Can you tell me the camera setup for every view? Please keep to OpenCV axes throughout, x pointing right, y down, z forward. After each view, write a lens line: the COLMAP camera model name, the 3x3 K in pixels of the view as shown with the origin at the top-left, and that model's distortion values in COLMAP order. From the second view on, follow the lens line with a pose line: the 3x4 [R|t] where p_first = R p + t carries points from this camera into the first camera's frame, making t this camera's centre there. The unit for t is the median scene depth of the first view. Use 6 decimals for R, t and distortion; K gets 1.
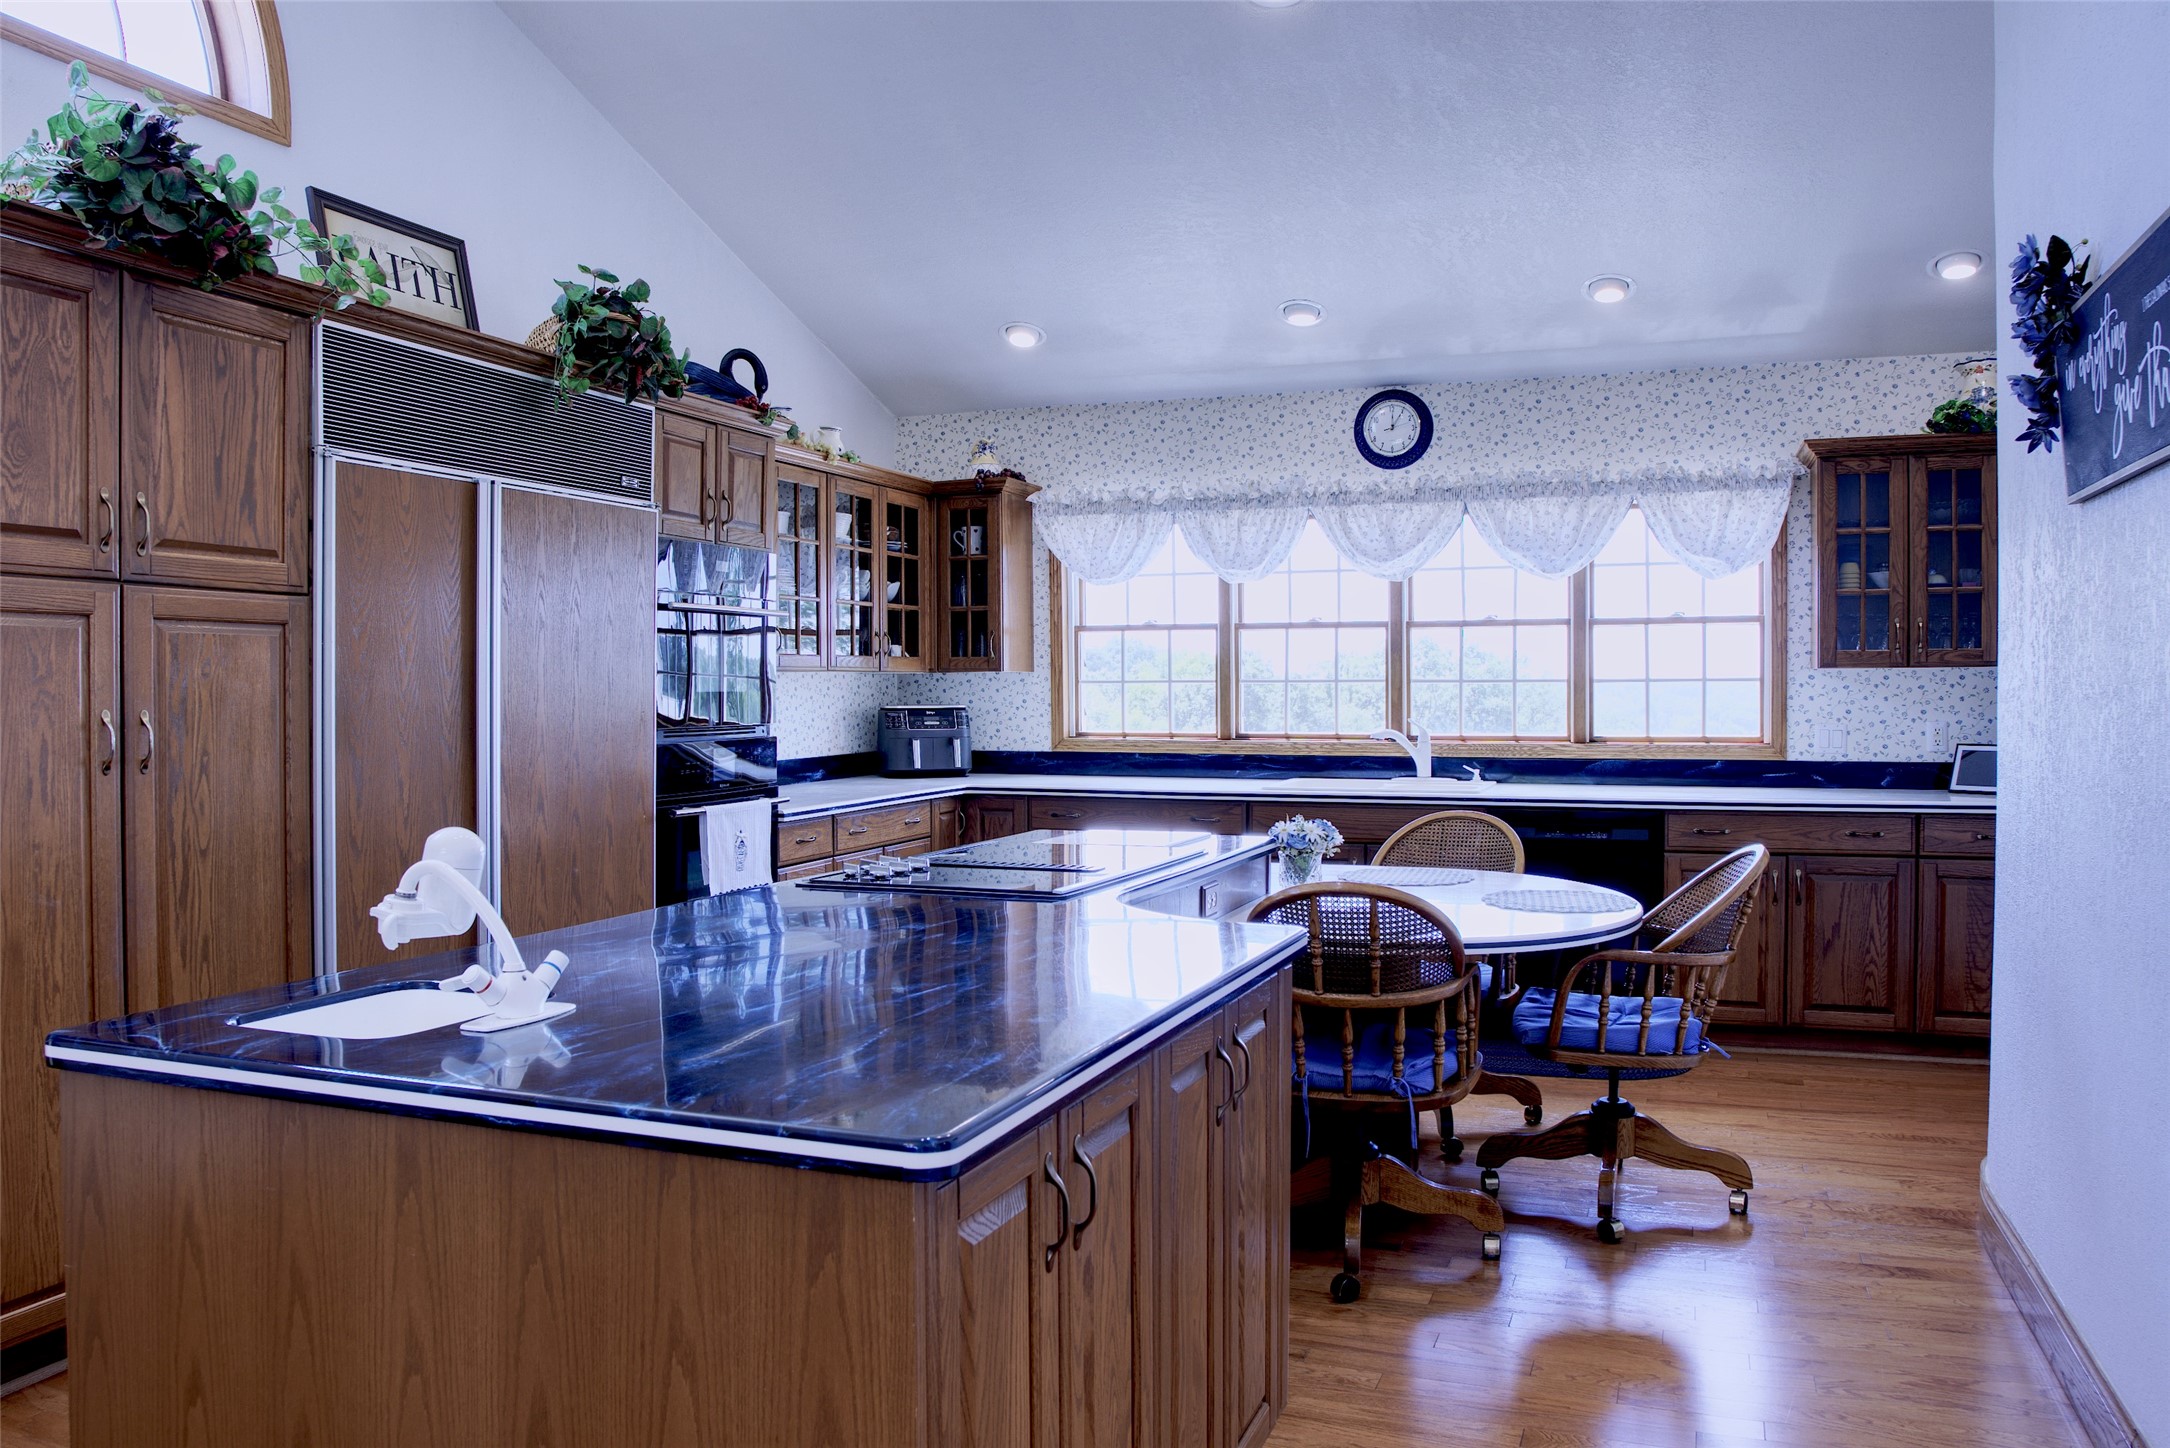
lens RADIAL K [[1616.3, 0, 1086.6], [0, 1616.3, 716.5], [0, 0, 1]] dist [-0.008013, -0.001472]
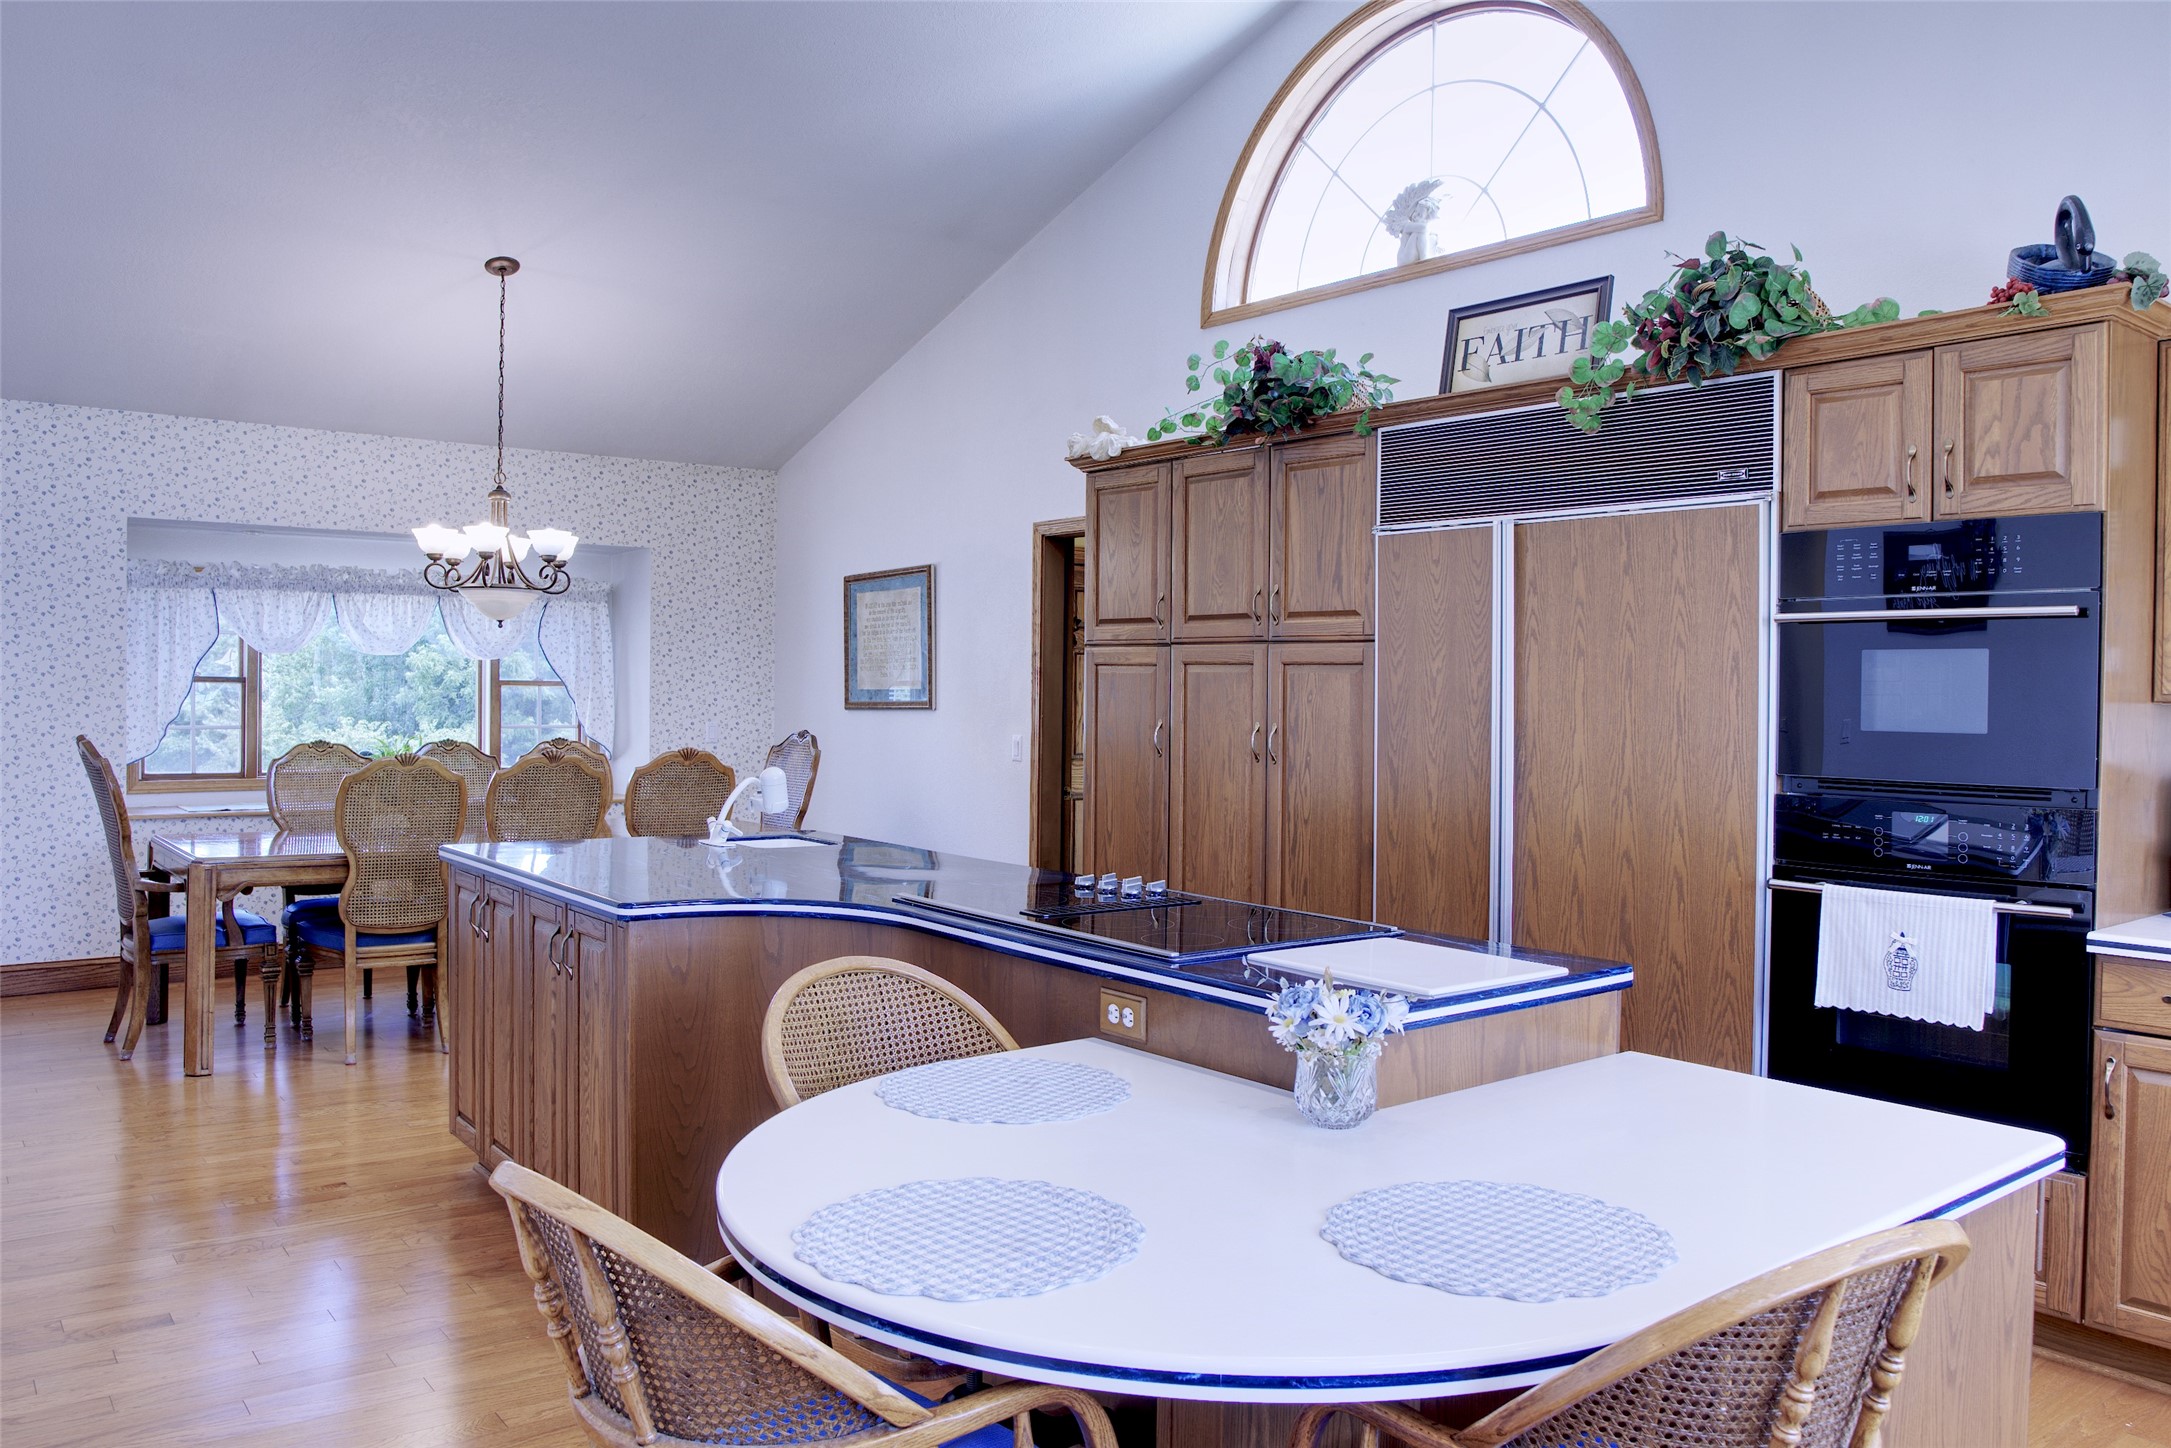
lens RADIAL K [[1617.1, 0, 1084.9], [0, 1617.1, 713.9], [0, 0, 1]] dist [-0.008013, -0.001472]
pose [[-0.492251, 0.011864, -0.870373, 0.238142], [-0.026034, 0.999259, 0.028345, -0.014356], [0.870064, 0.036612, -0.491577, 0.439882]]
